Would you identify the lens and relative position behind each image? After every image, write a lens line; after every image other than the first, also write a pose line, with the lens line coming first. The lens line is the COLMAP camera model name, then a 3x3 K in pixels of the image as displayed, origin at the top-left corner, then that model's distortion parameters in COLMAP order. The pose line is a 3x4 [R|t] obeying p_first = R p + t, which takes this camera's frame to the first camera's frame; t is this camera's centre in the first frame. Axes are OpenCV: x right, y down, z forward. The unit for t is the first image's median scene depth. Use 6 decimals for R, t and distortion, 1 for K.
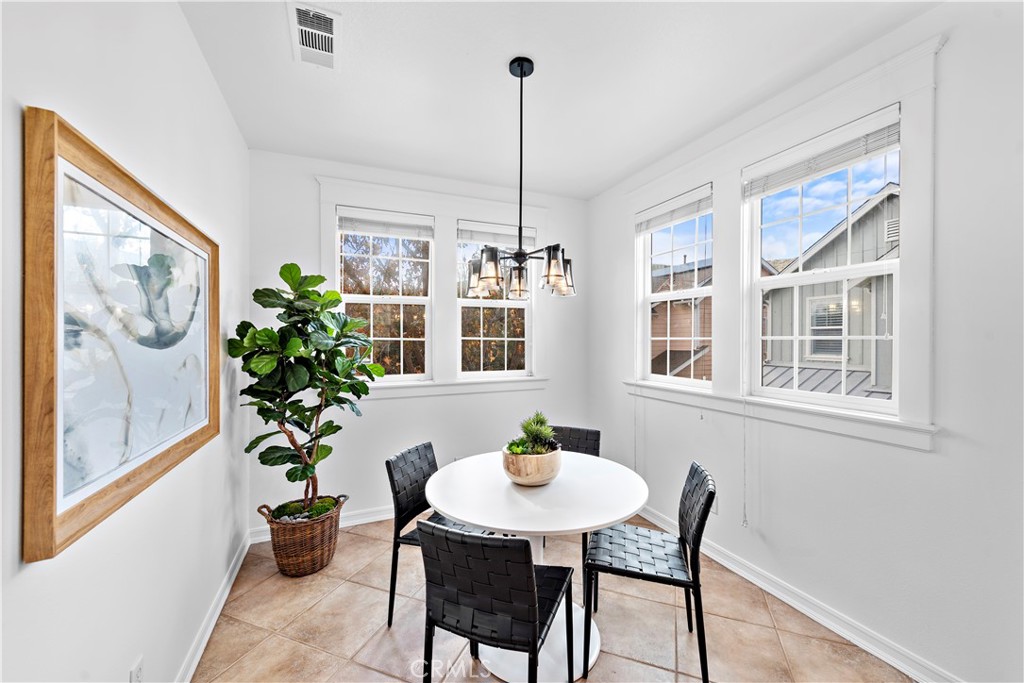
lens RADIAL K [[399.3, 0, 512.0], [0, 399.3, 341.5], [0, 0, 1]] dist [0.001335, -0.000175]
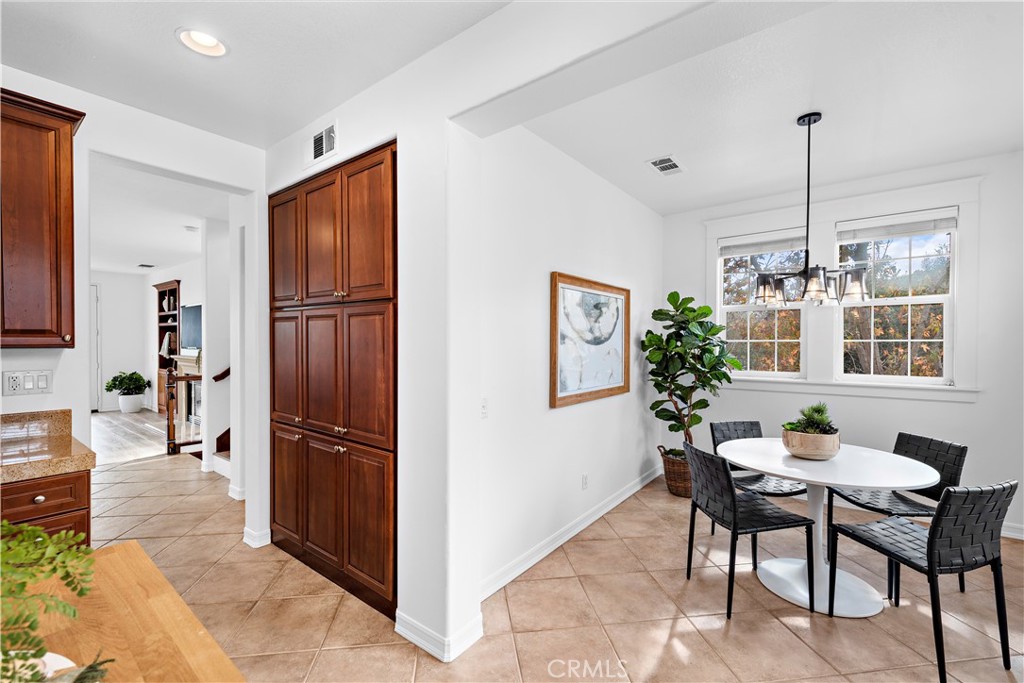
lens RADIAL K [[439.2, 0, 510.2], [0, 439.2, 344.4], [0, 0, 1]] dist [0.001026, 0.000230]
pose [[0.473058, 0.008605, -0.880989, 0.658625], [-0.003968, 0.999963, 0.007636, -0.002588], [0.881022, -0.000117, 0.473075, -0.369836]]
